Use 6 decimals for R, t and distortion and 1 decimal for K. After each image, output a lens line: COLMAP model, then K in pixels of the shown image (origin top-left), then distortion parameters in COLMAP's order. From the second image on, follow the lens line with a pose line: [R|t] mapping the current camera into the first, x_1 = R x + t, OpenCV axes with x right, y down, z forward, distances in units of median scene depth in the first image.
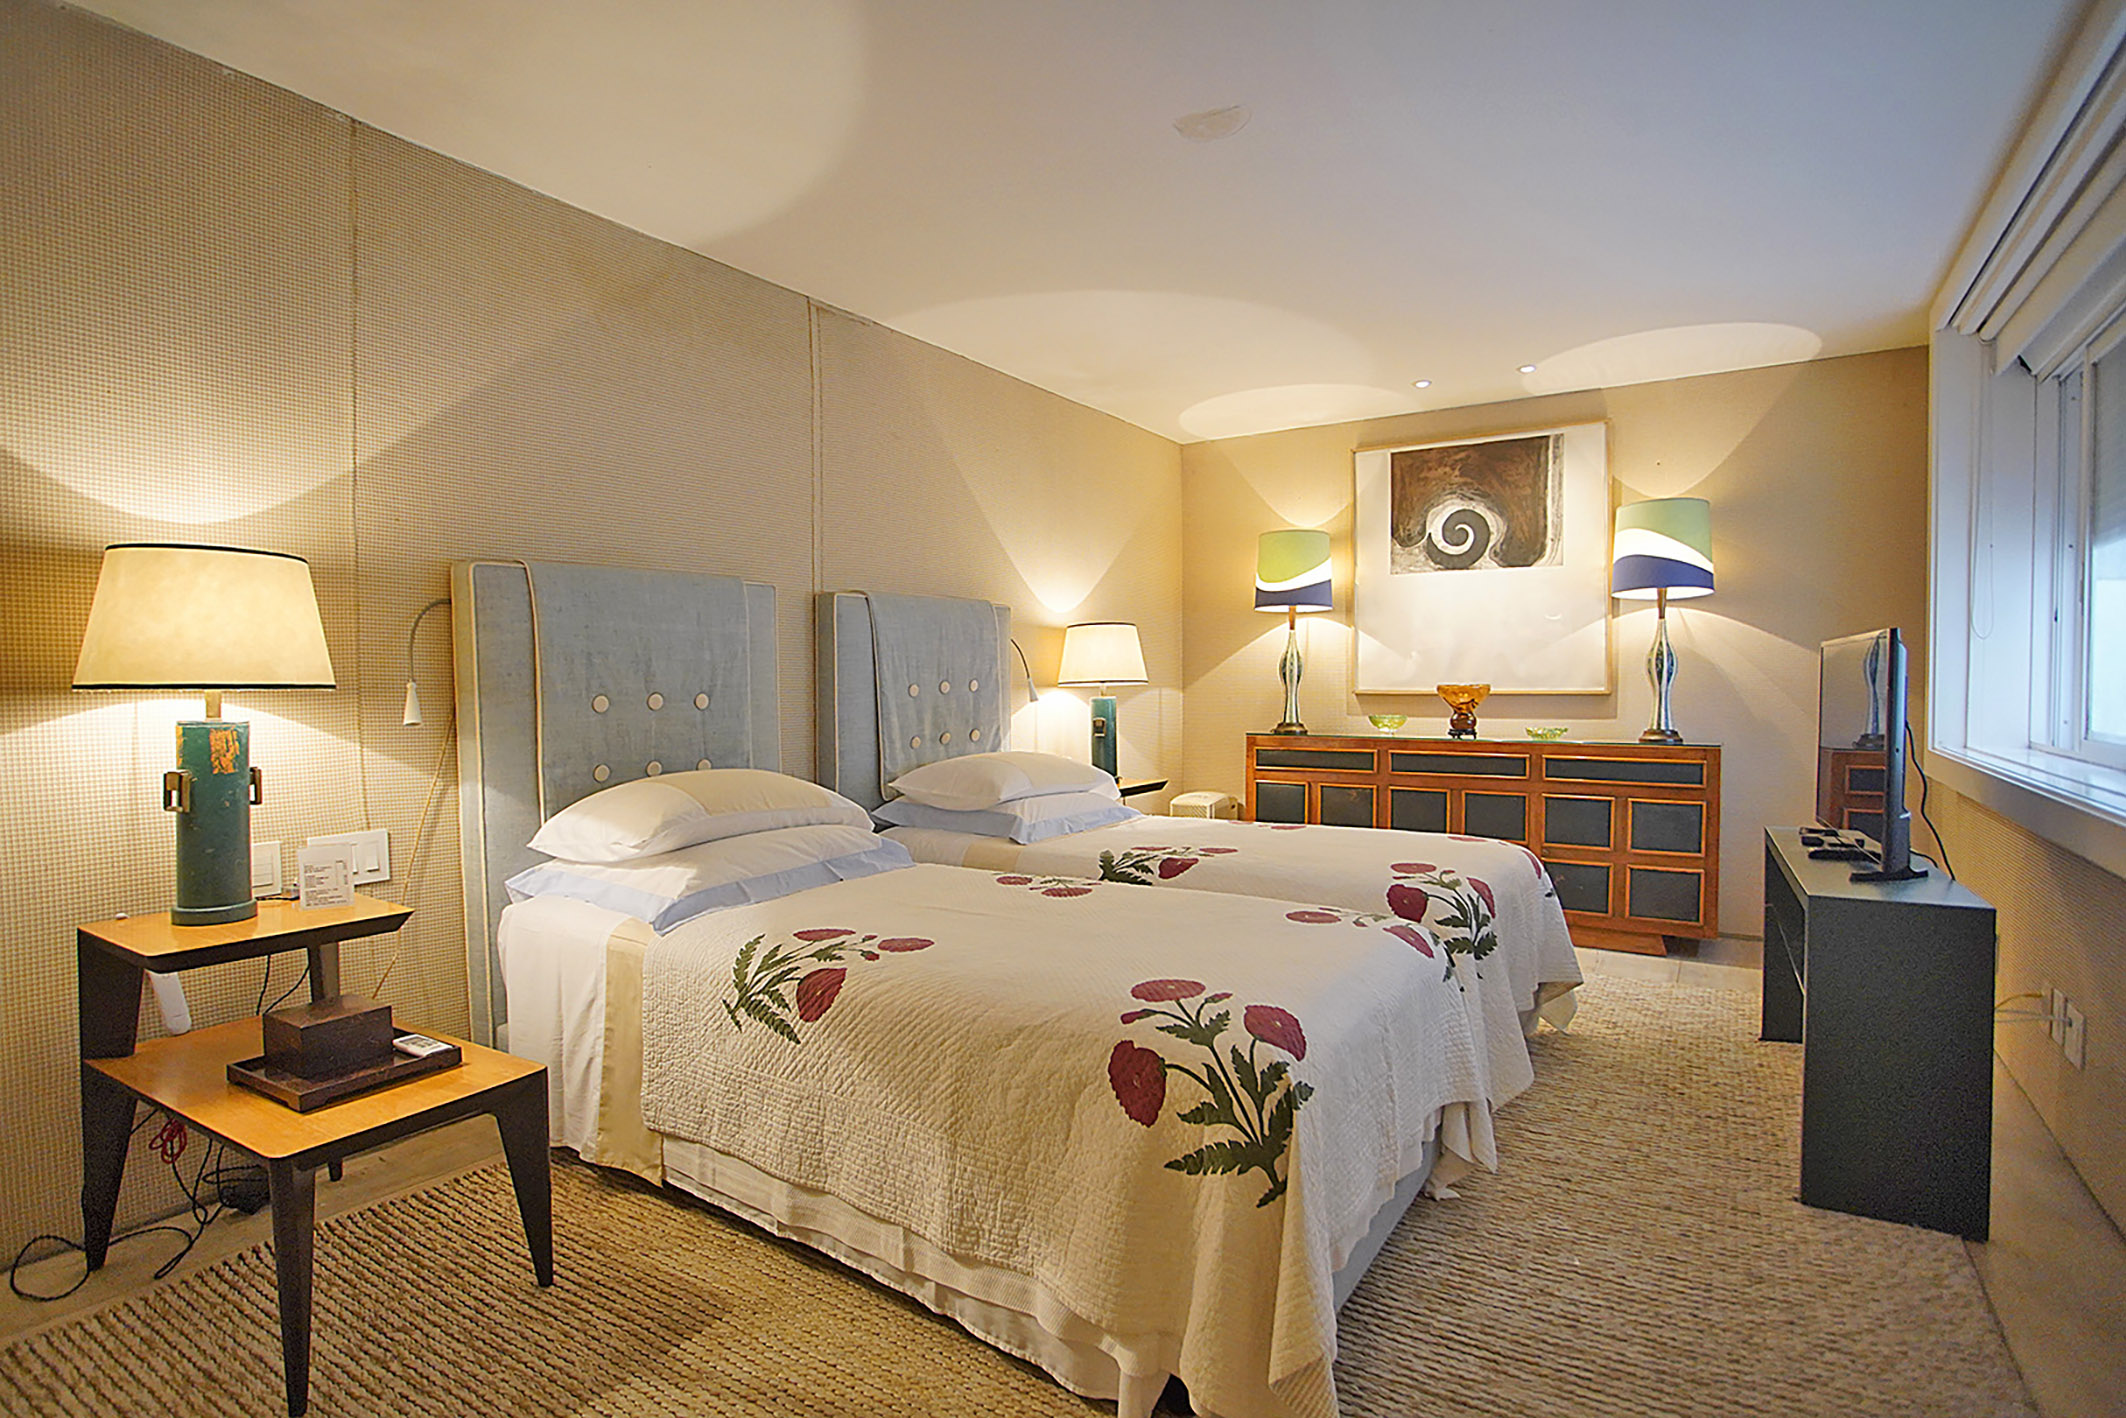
lens RADIAL K [[1040.1, 0, 1078.4], [0, 1040.1, 707.5], [0, 0, 1]] dist [-0.059276, 0.017561]
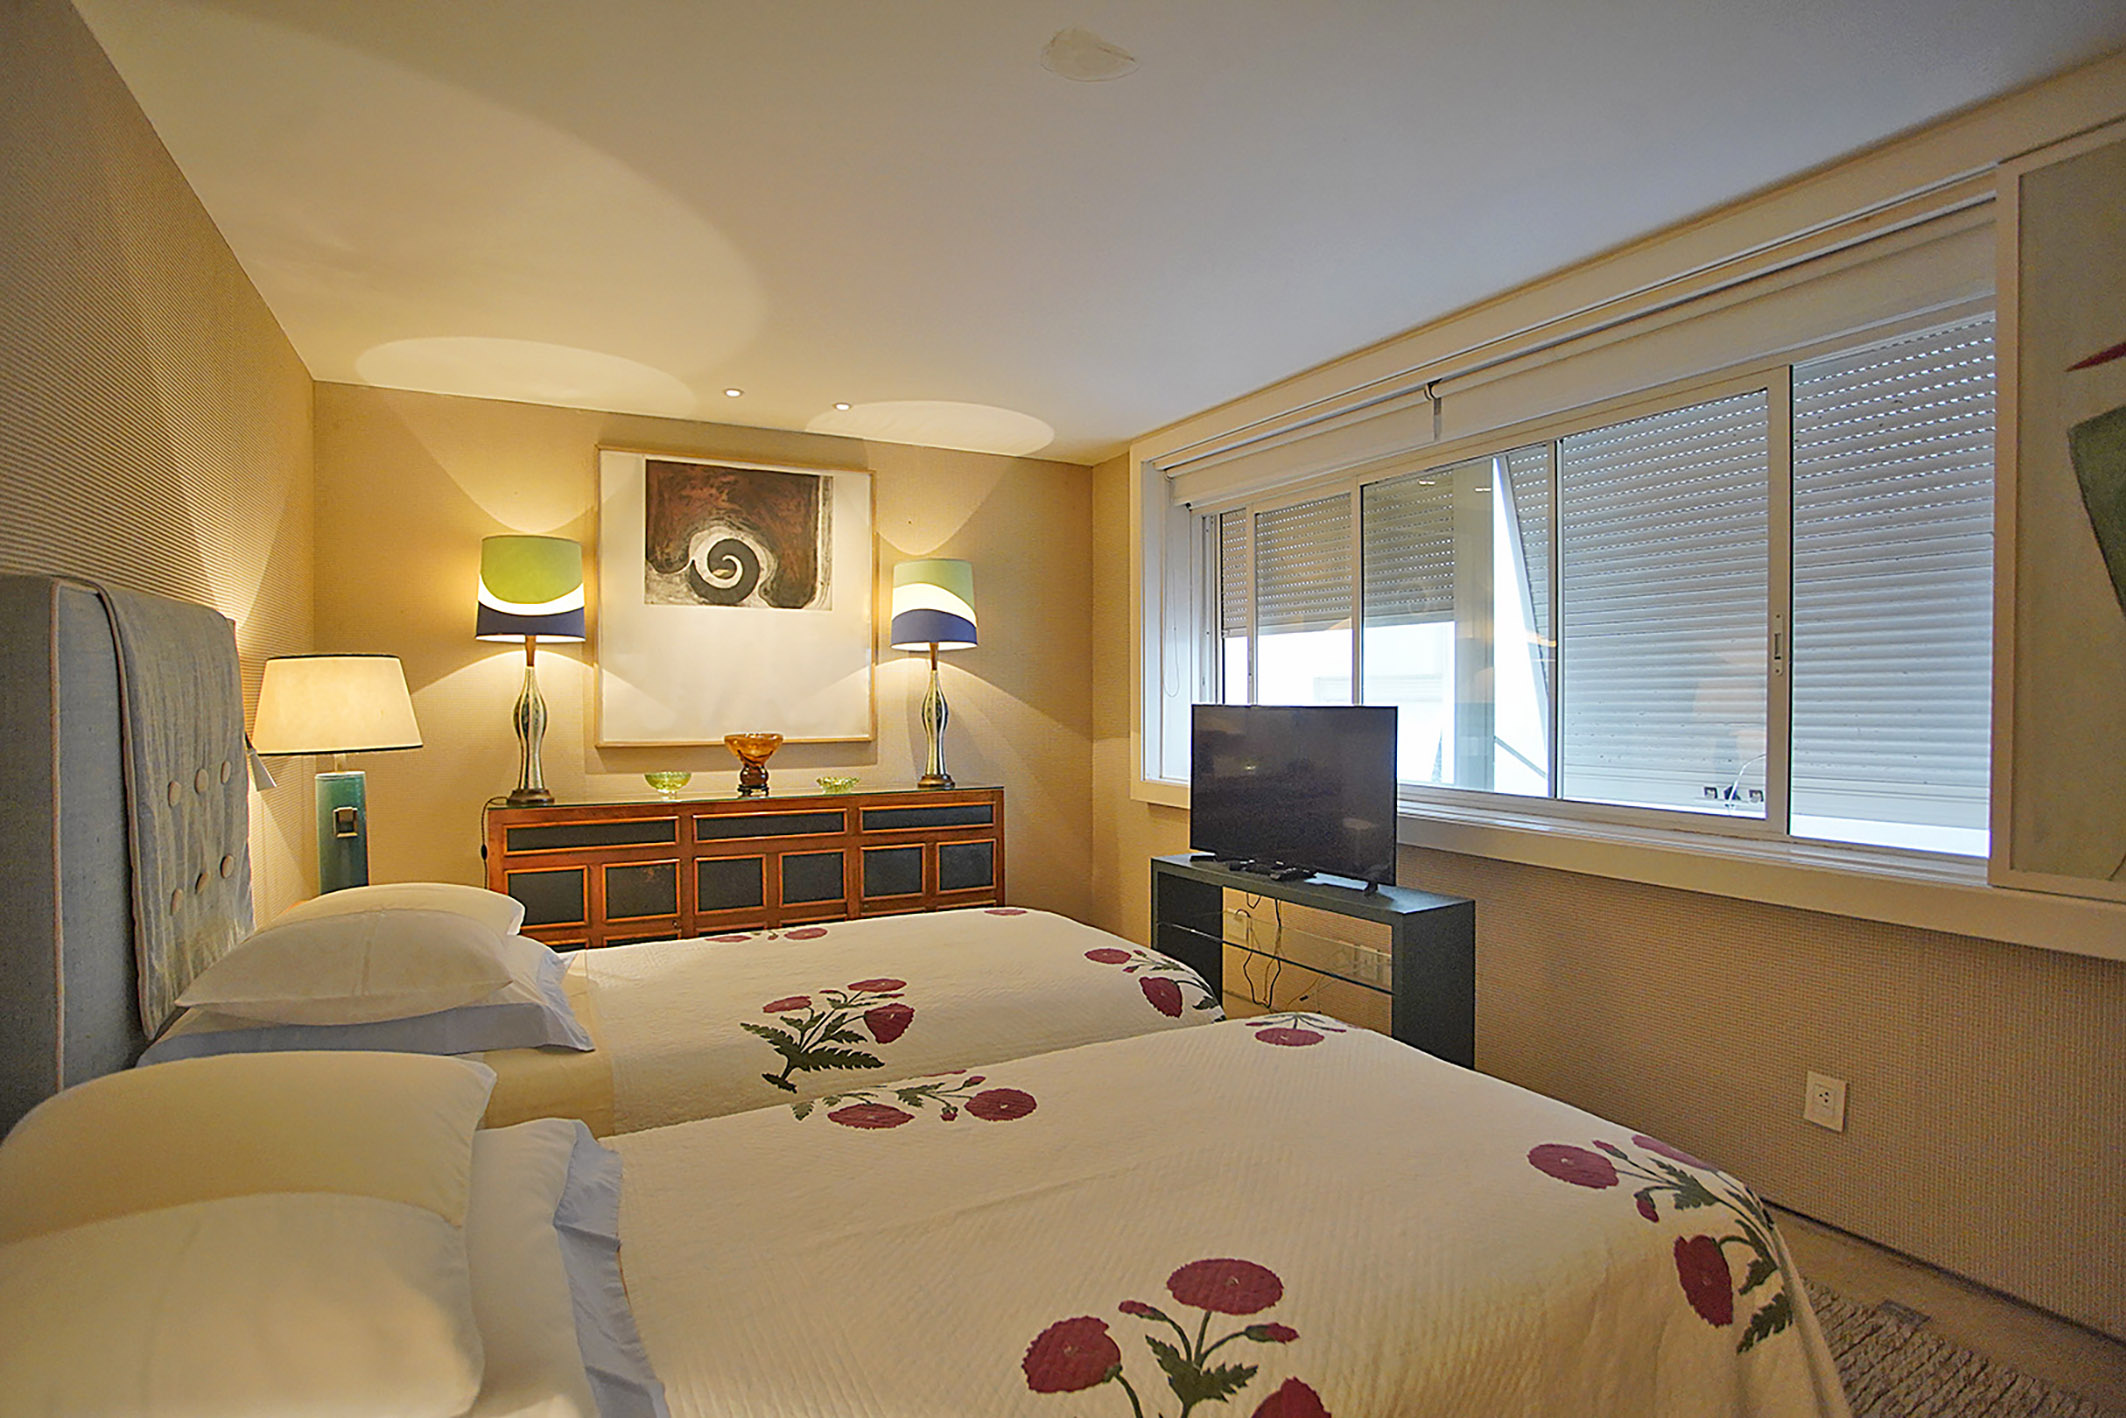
lens RADIAL K [[1040.1, 0, 1070.4], [0, 1040.1, 700.2], [0, 0, 1]] dist [-0.059276, 0.017561]
pose [[0.489410, 0.002252, 0.872051, -0.272411], [0.022405, 0.999634, -0.015155, -0.032029], [-0.871766, 0.026955, 0.489180, 0.312068]]
